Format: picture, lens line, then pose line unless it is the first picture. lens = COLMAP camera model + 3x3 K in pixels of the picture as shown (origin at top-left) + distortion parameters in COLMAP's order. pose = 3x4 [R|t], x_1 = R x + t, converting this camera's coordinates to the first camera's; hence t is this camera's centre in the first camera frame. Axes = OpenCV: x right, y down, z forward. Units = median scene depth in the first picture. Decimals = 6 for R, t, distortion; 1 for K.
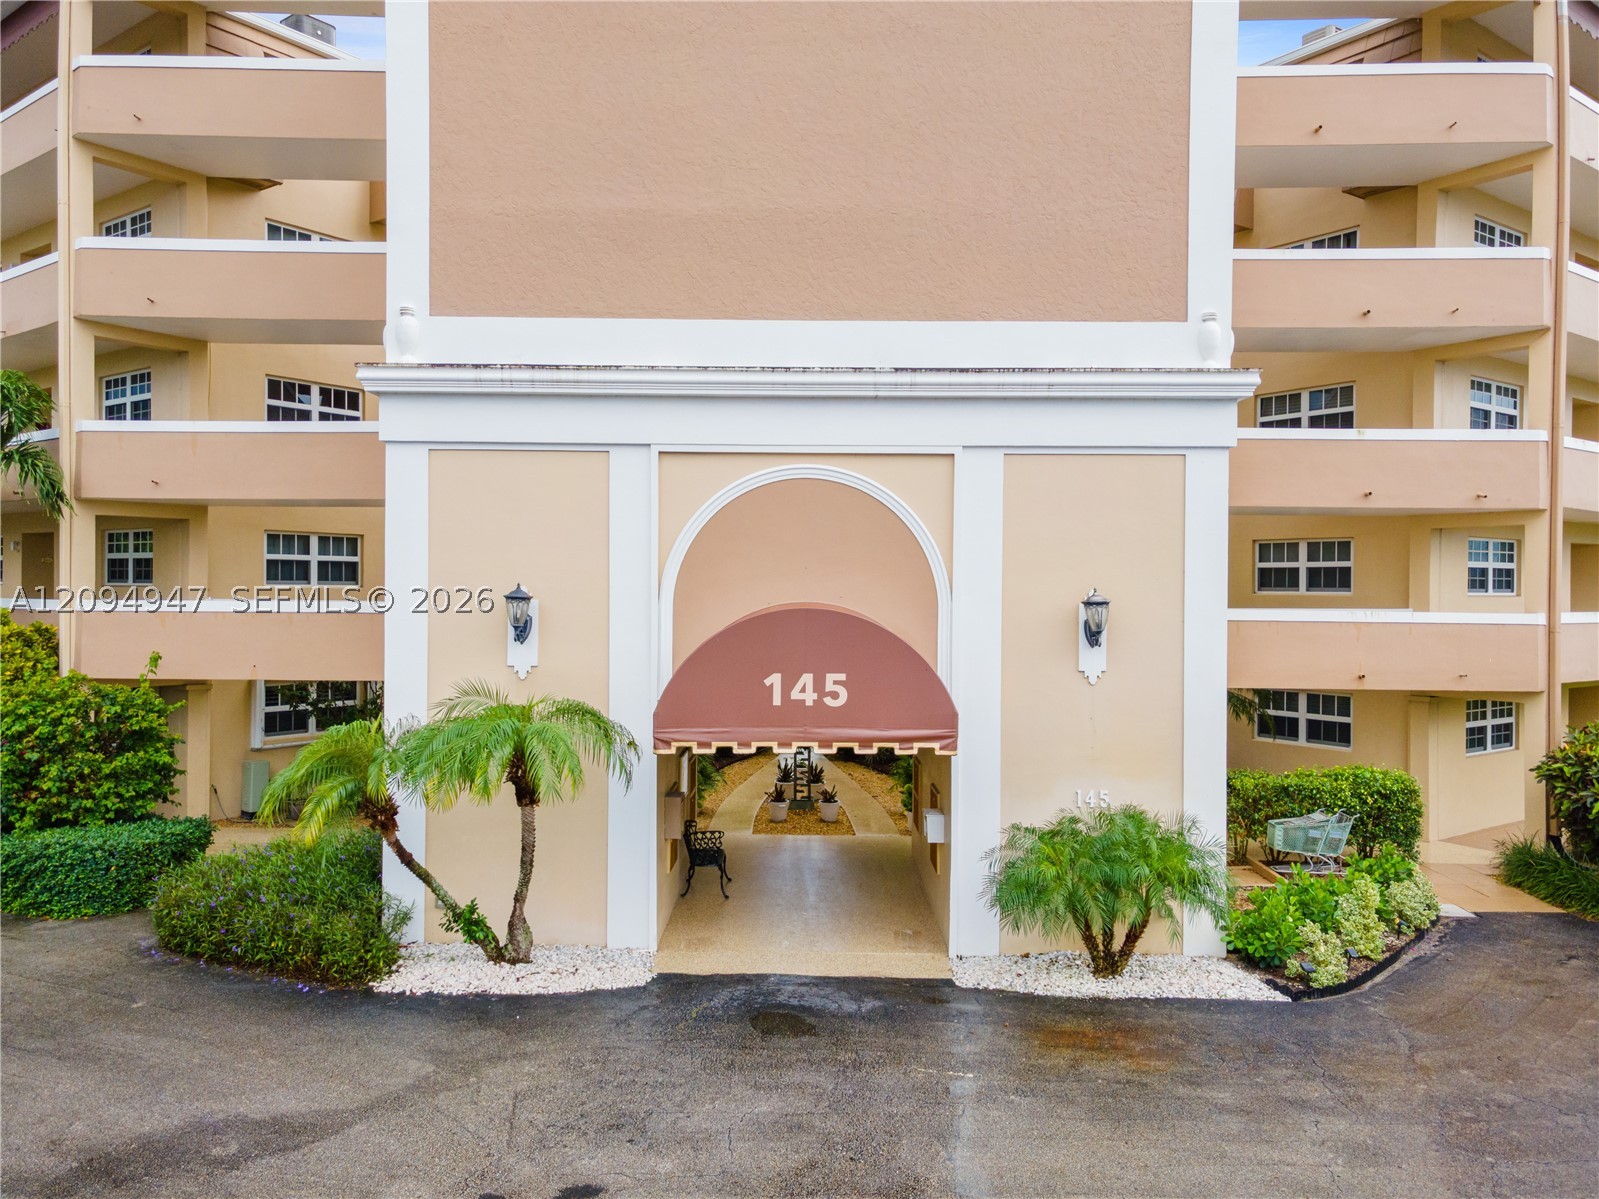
lens RADIAL K [[1186.3, 0, 794.2], [0, 1186.3, 588.6], [0, 0, 1]] dist [0.040812, 0.009287]
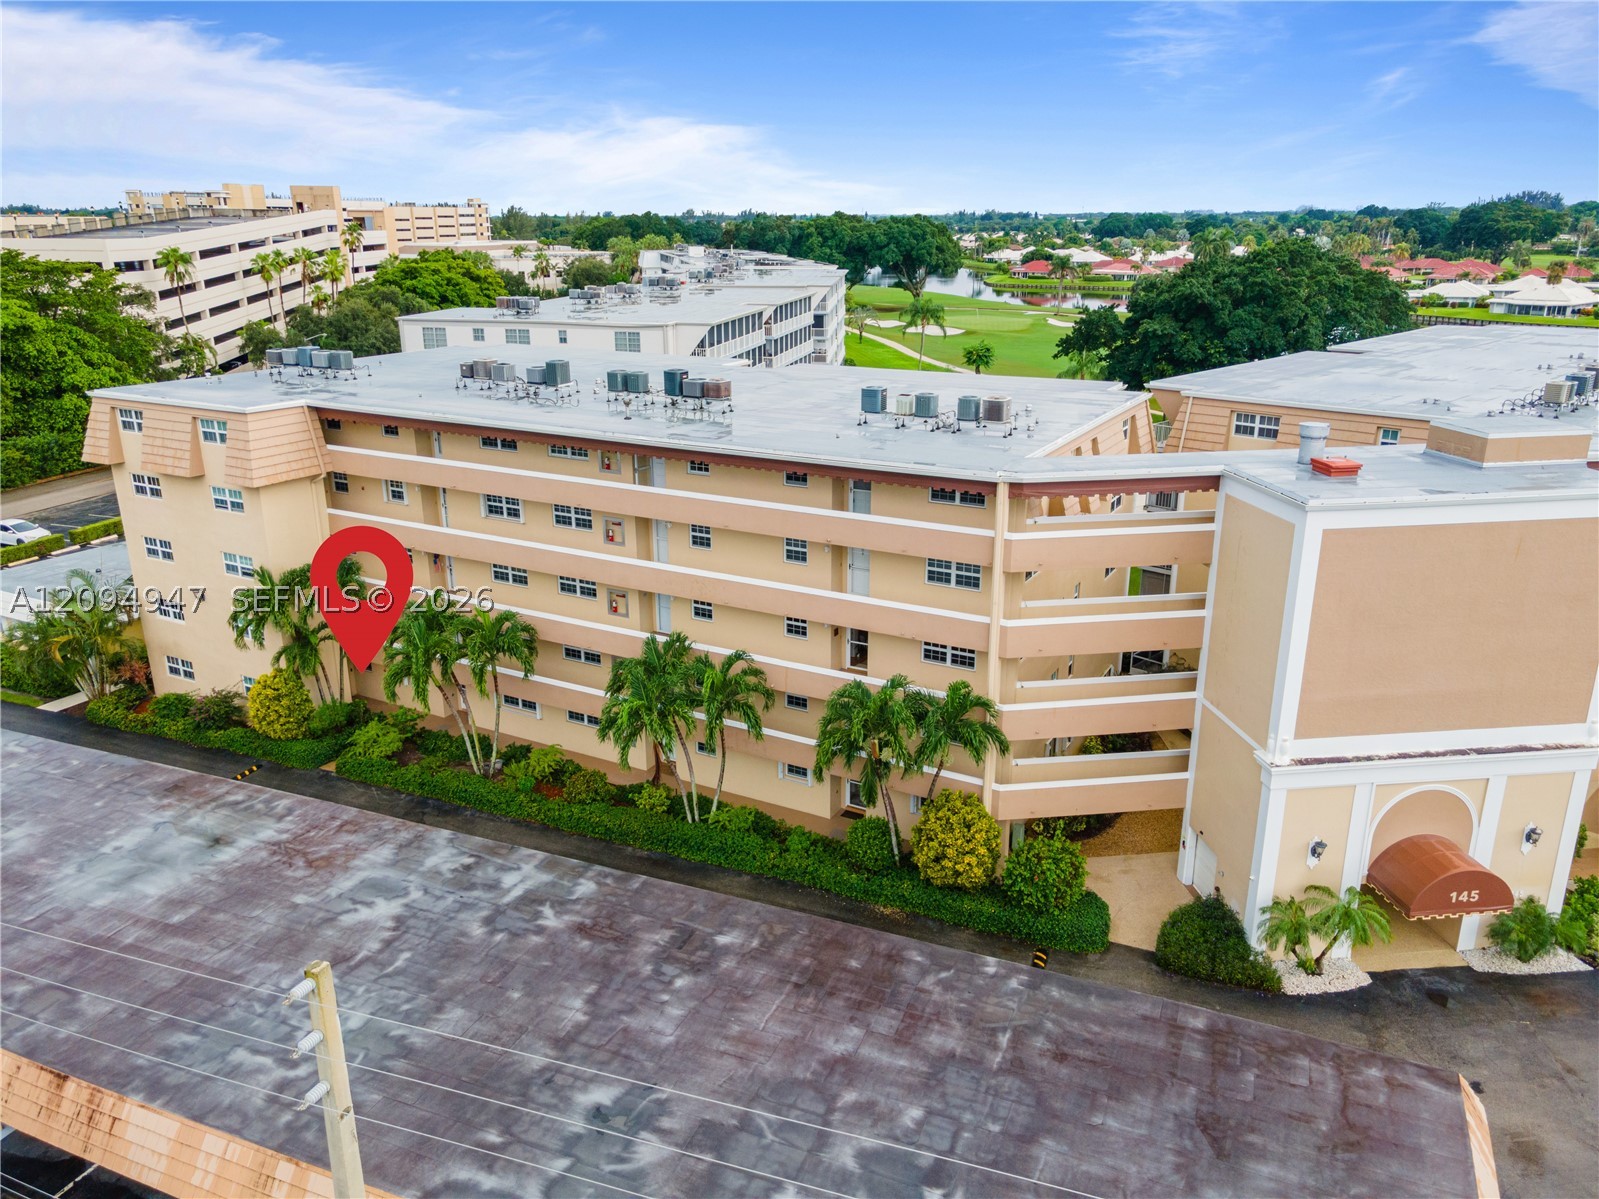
lens RADIAL K [[1163.7, 0, 800.9], [0, 1163.7, 590.9], [0, 0, 1]] dist [0.024109, 0.048750]
pose [[0.988472, -0.056053, 0.140643, -1.633042], [0.010158, 0.951403, 0.307782, -1.275177], [-0.151061, -0.302805, 0.941005, -1.007413]]
